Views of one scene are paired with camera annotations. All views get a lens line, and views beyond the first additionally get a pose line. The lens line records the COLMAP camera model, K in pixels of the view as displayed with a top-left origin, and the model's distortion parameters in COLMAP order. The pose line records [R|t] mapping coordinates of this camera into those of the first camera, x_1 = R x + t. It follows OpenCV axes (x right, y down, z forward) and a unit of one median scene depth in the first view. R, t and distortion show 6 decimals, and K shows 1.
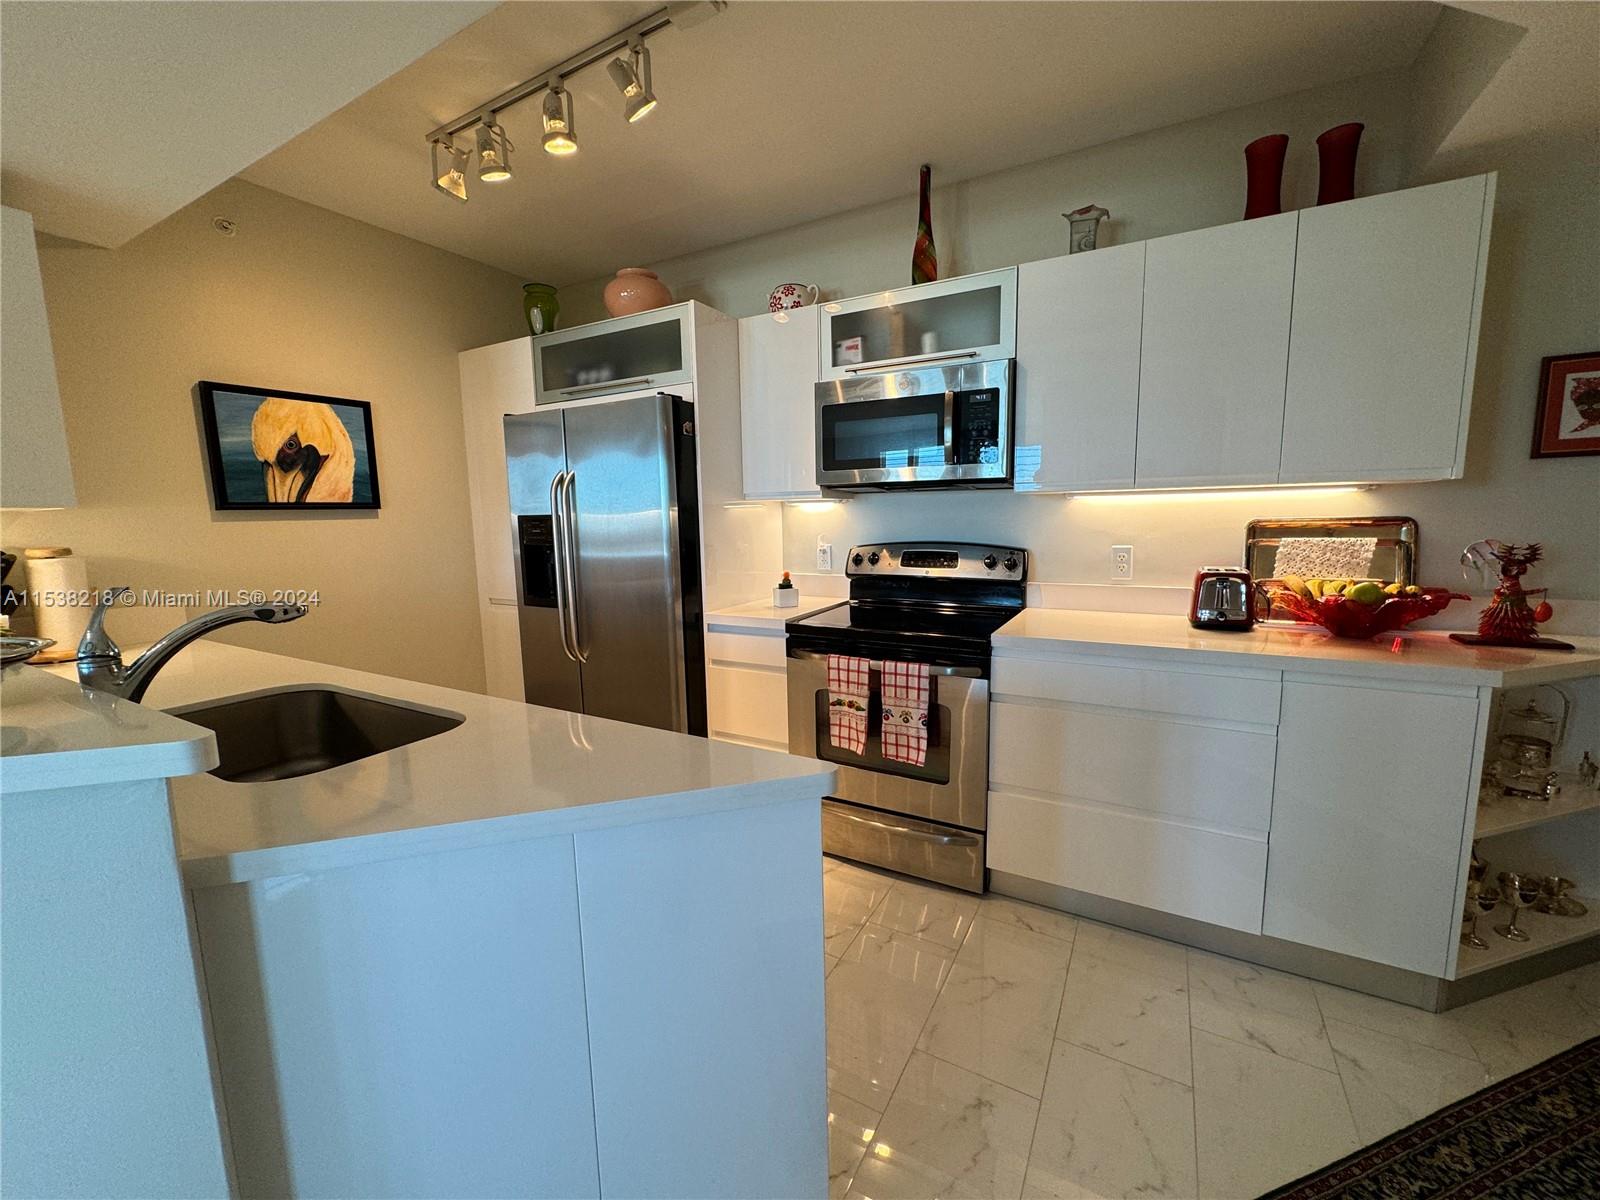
lens RADIAL K [[640.6, 0, 800.1], [0, 640.6, 594.1], [0, 0, 1]] dist [-0.000101, 0.000003]
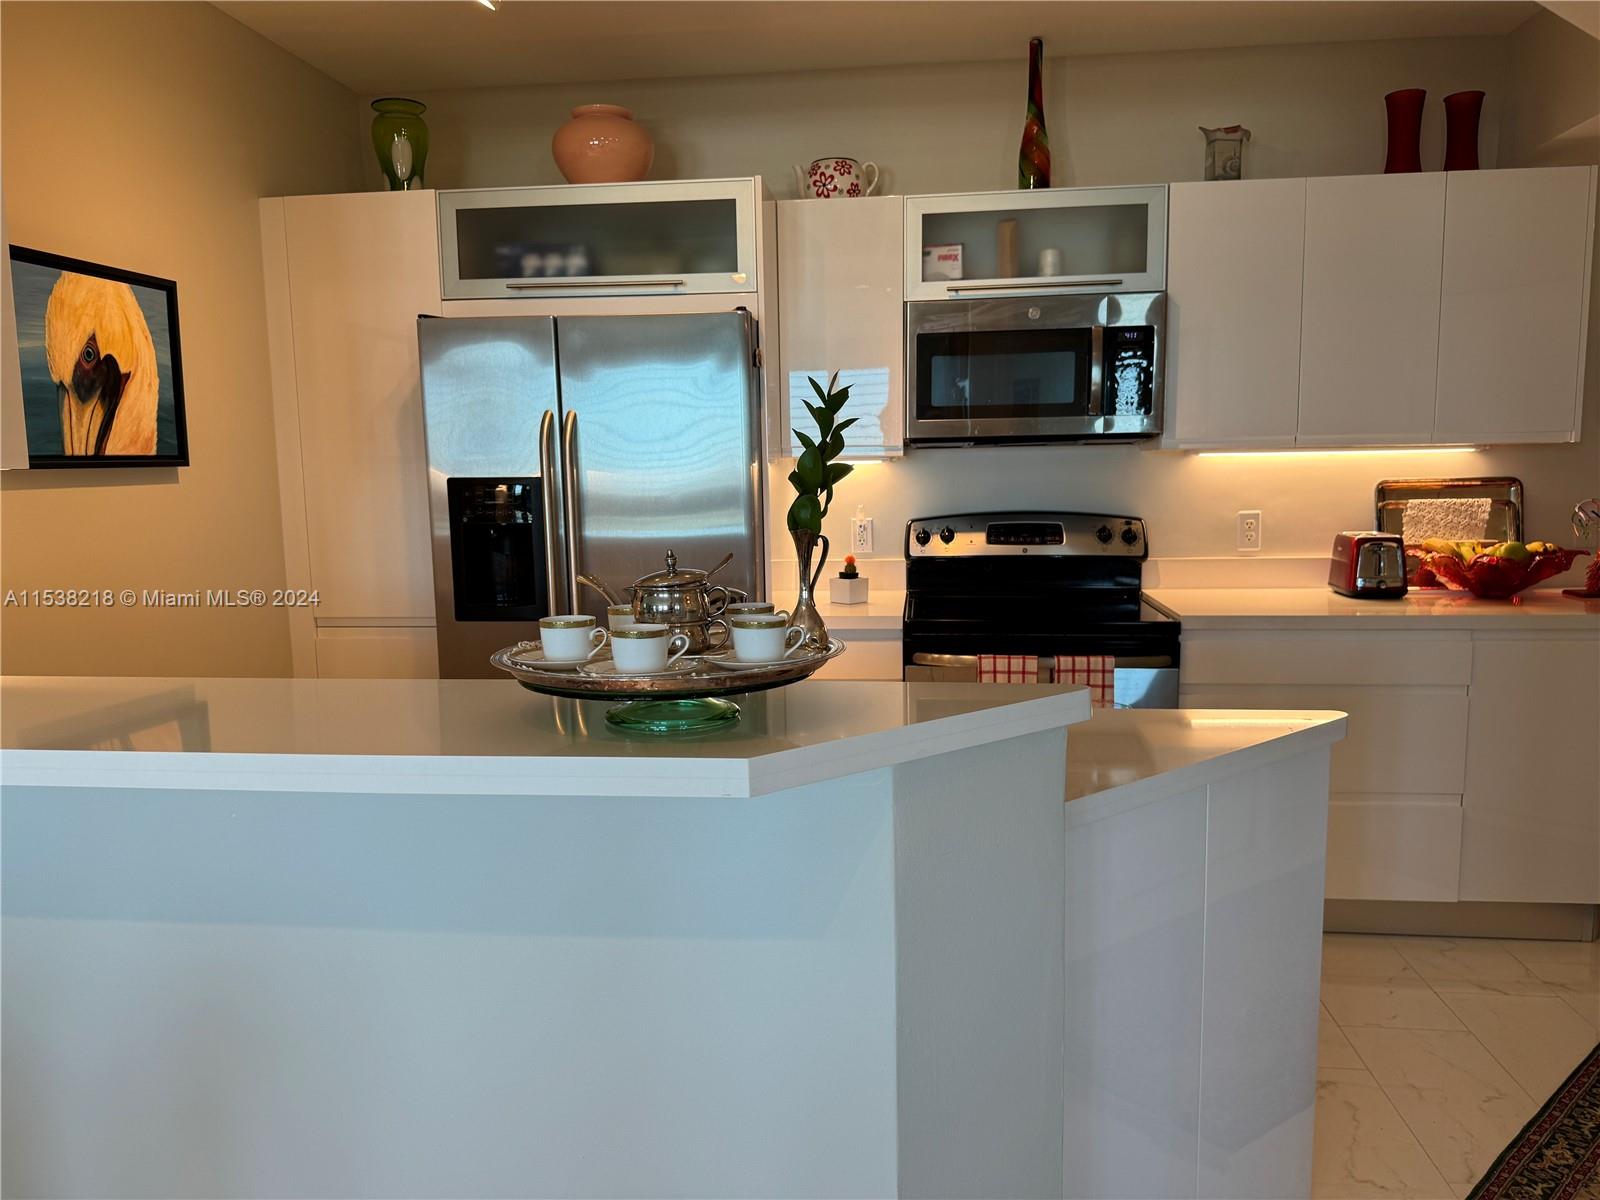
lens RADIAL K [[1116.1, 0, 800.0], [0, 1116.1, 600.0], [0, 0, 1]] dist [0.047910, -0.070729]
pose [[0.924601, -0.042888, 0.378515, -0.614834], [0.047739, 0.998854, -0.003436, 0.019491], [-0.377934, 0.021247, 0.925589, -0.165262]]
